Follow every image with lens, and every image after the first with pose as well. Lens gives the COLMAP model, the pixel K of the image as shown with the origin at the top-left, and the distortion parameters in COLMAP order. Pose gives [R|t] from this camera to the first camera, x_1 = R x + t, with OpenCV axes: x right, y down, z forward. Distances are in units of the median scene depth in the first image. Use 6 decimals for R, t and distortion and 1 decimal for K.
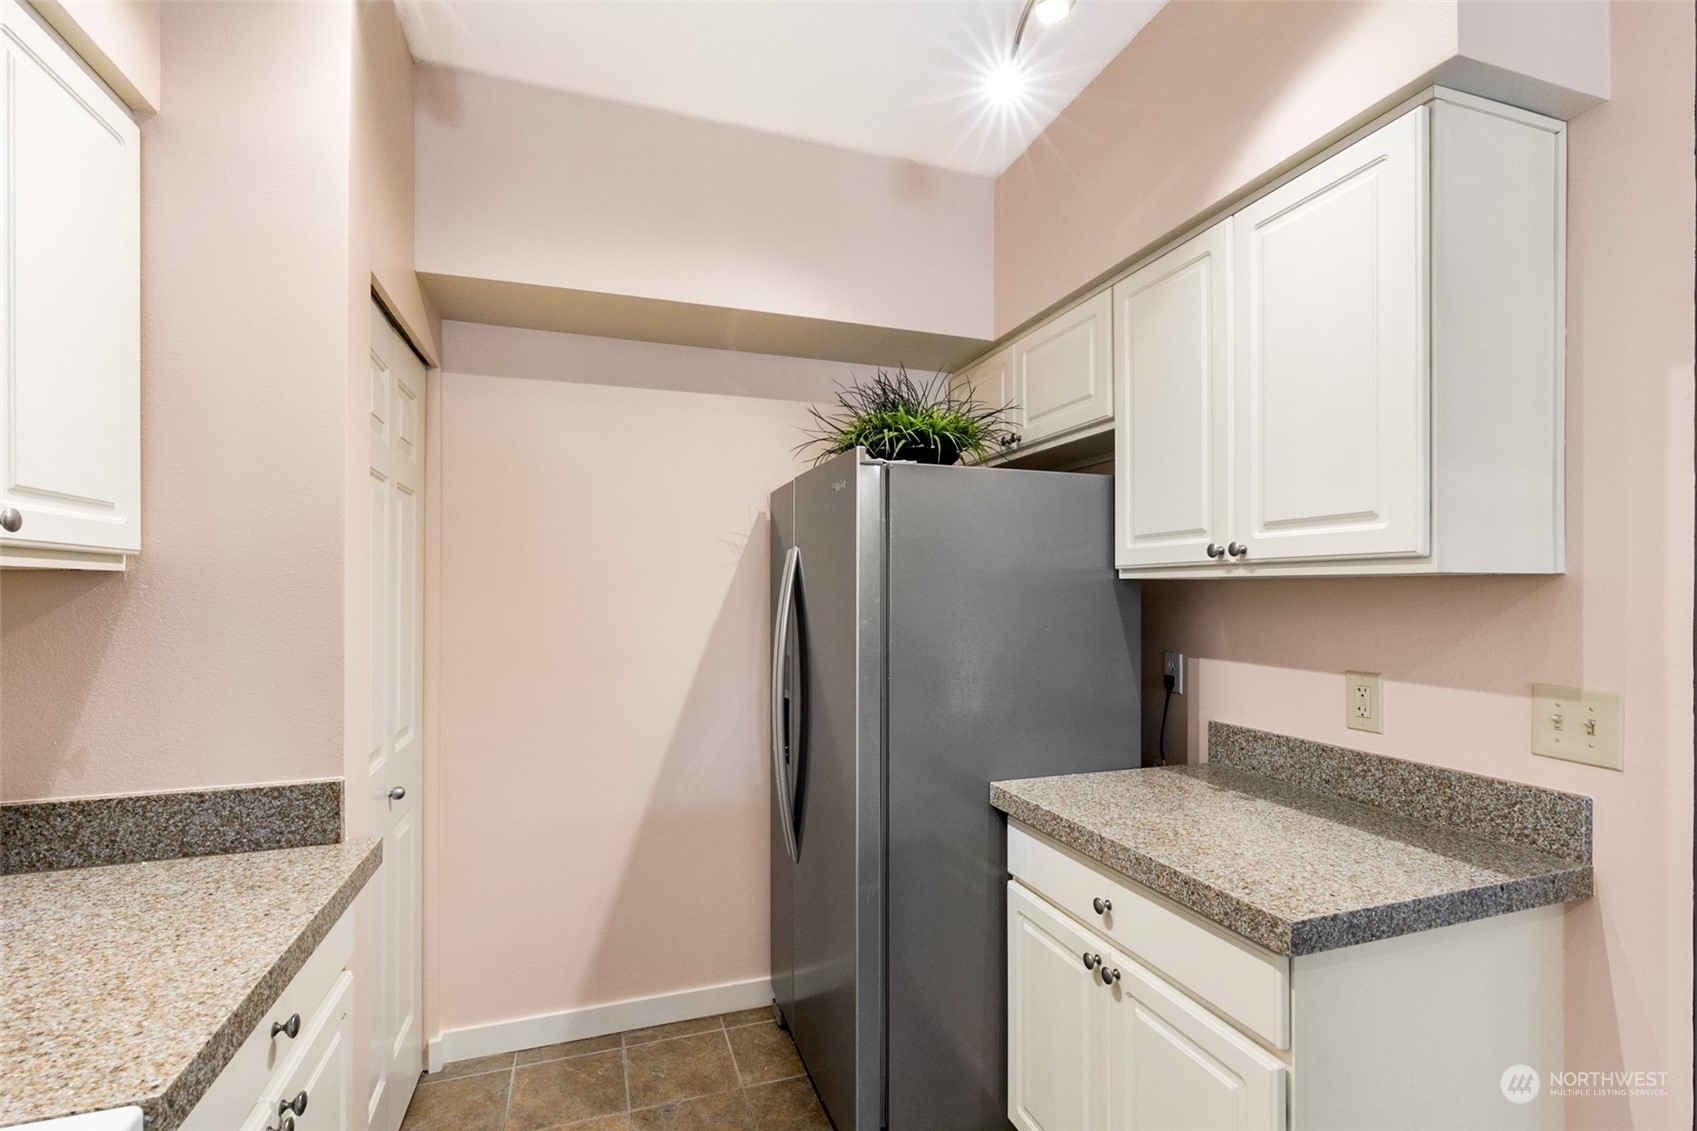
lens RADIAL K [[770.1, 0, 845.1], [0, 770.1, 587.6], [0, 0, 1]] dist [0.009365, -0.002133]
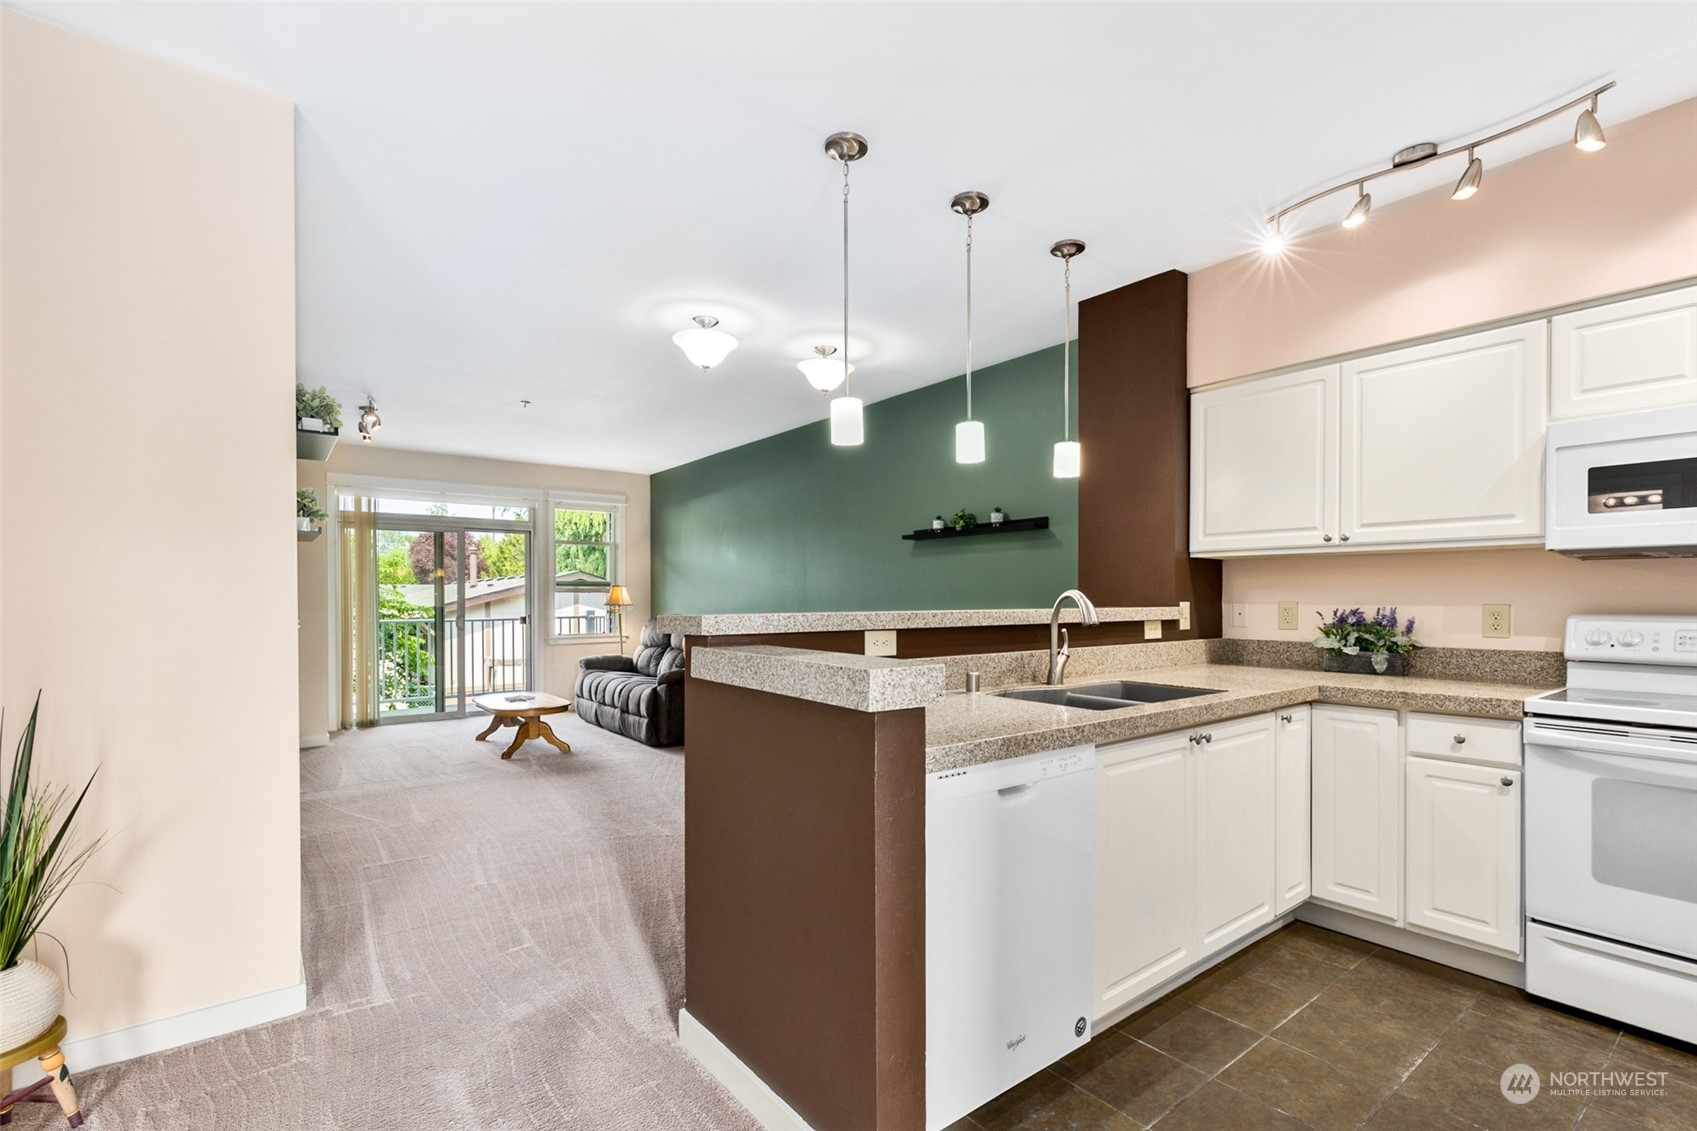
lens RADIAL K [[770.1, 0, 851.6], [0, 770.1, 600.5], [0, 0, 1]] dist [0.009365, -0.002133]
pose [[0.943316, 0.004559, 0.331864, -1.288178], [-0.009293, 0.999876, 0.012679, 0.093811], [-0.331765, -0.015044, 0.943242, -0.417423]]
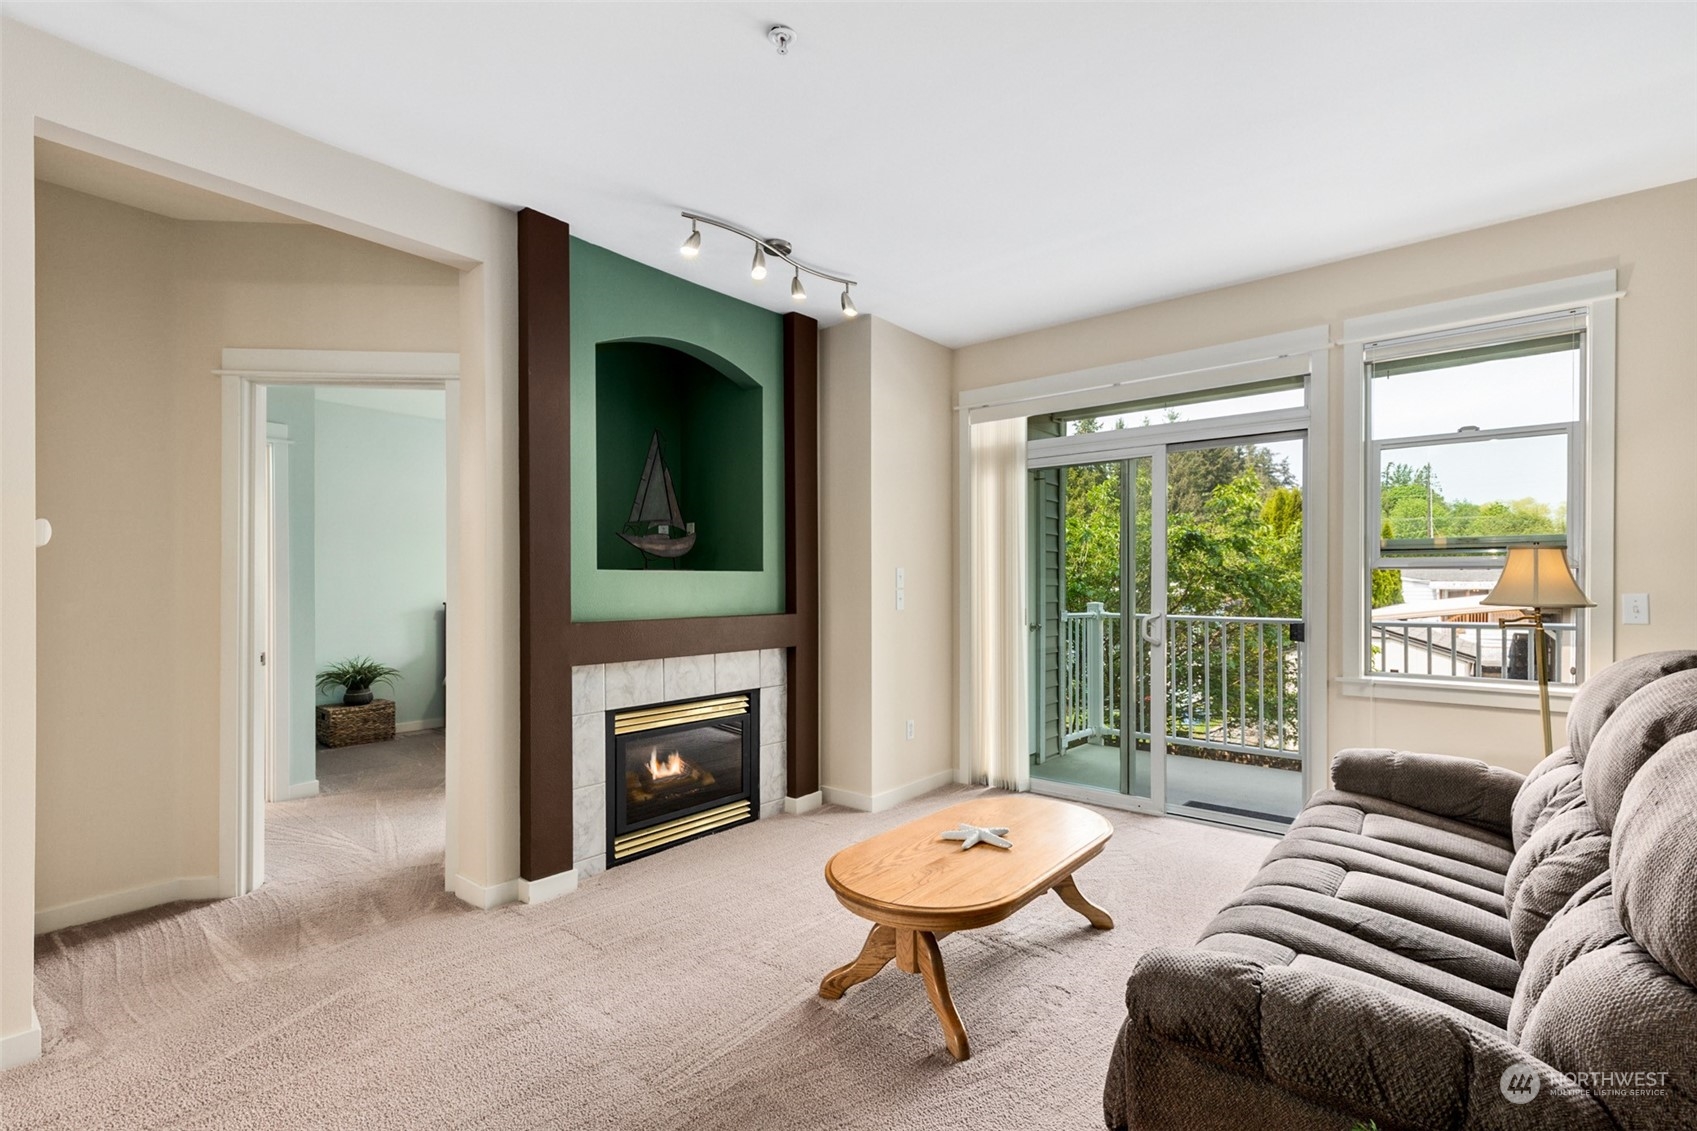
lens RADIAL K [[770.1, 0, 850.5], [0, 770.1, 584.6], [0, 0, 1]] dist [0.009365, -0.002133]
pose [[0.513087, 0.001497, -0.858336, -0.329818], [0.008101, 0.999945, 0.006586, 0.142885], [0.858299, -0.010333, 0.513047, 2.965417]]
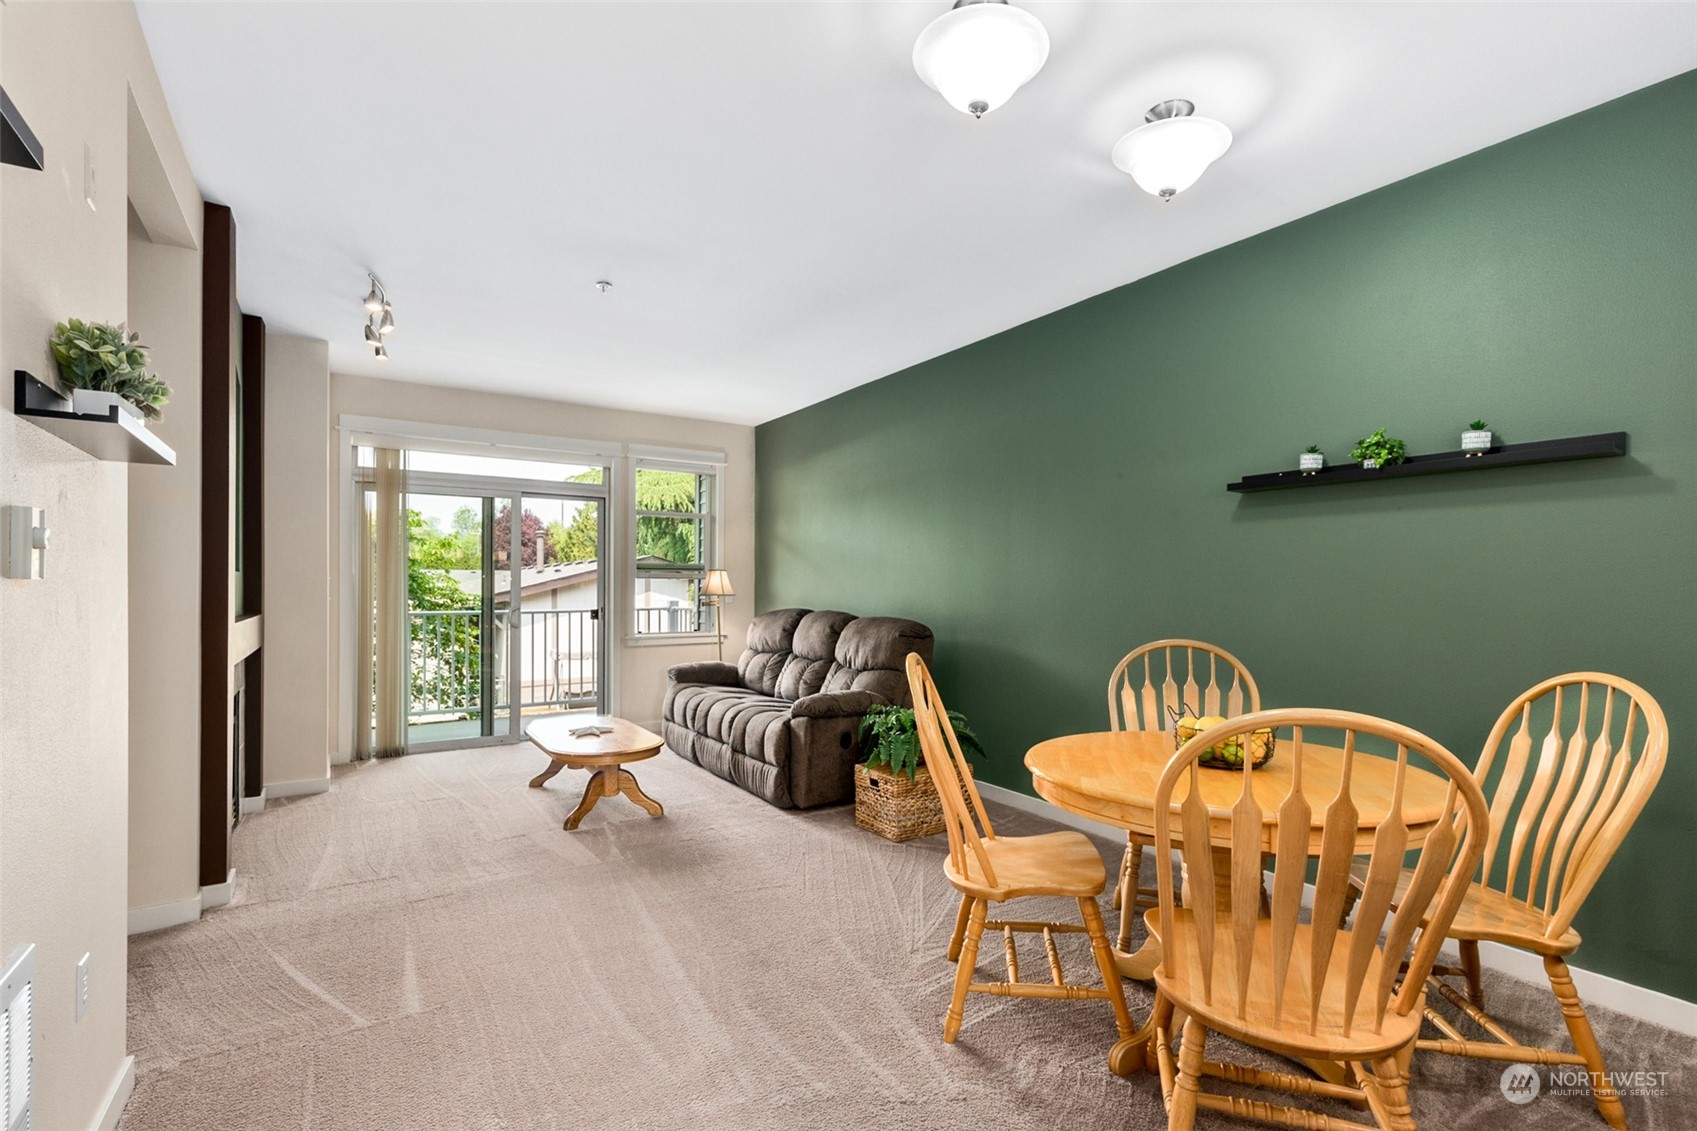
lens RADIAL K [[770.1, 0, 861.0], [0, 770.1, 598.8], [0, 0, 1]] dist [0.009365, -0.002133]
pose [[0.962967, 0.008666, 0.269479, -1.400826], [-0.016258, 0.999531, 0.025955, 0.106925], [-0.269128, -0.029375, 0.962656, 1.048181]]
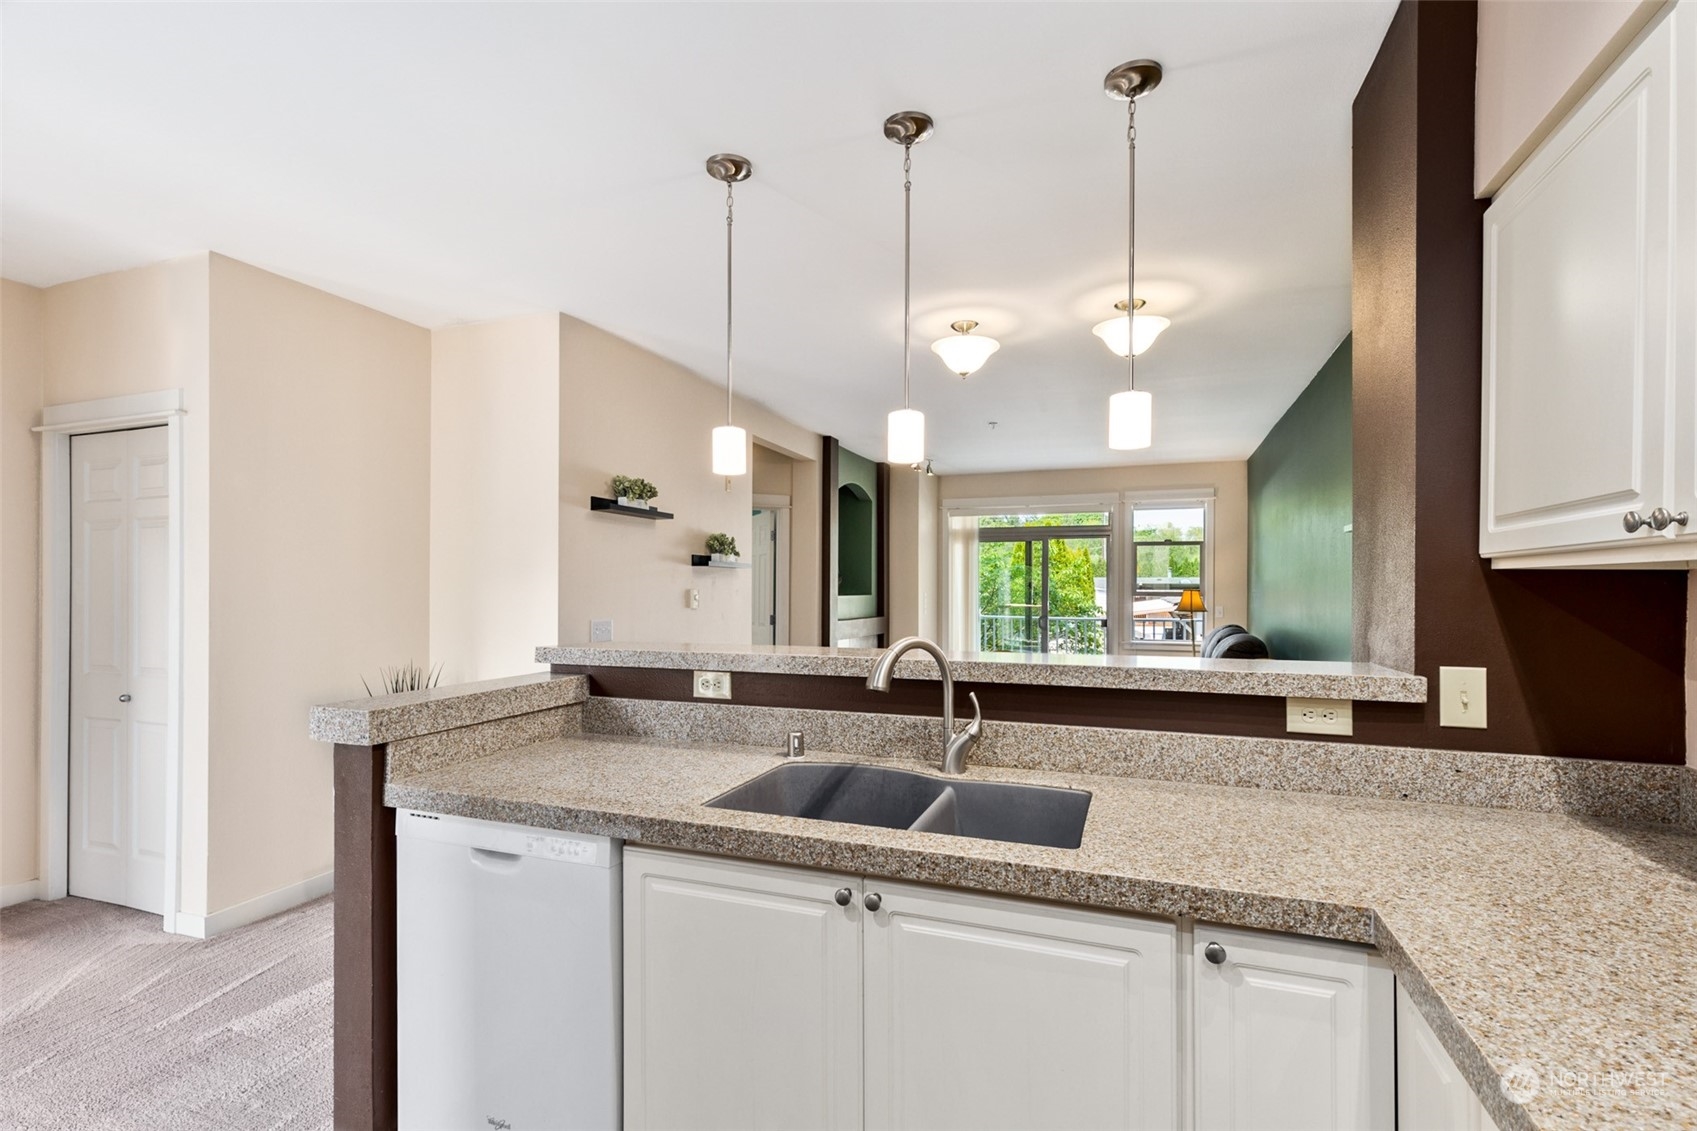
lens RADIAL K [[770.1, 0, 849.4], [0, 770.1, 584.3], [0, 0, 1]] dist [0.009365, -0.002133]
pose [[0.772326, 0.003794, -0.635215, 0.386162], [0.000962, 0.999974, 0.007143, 0.000009], [0.635225, -0.006128, 0.772303, 0.055104]]
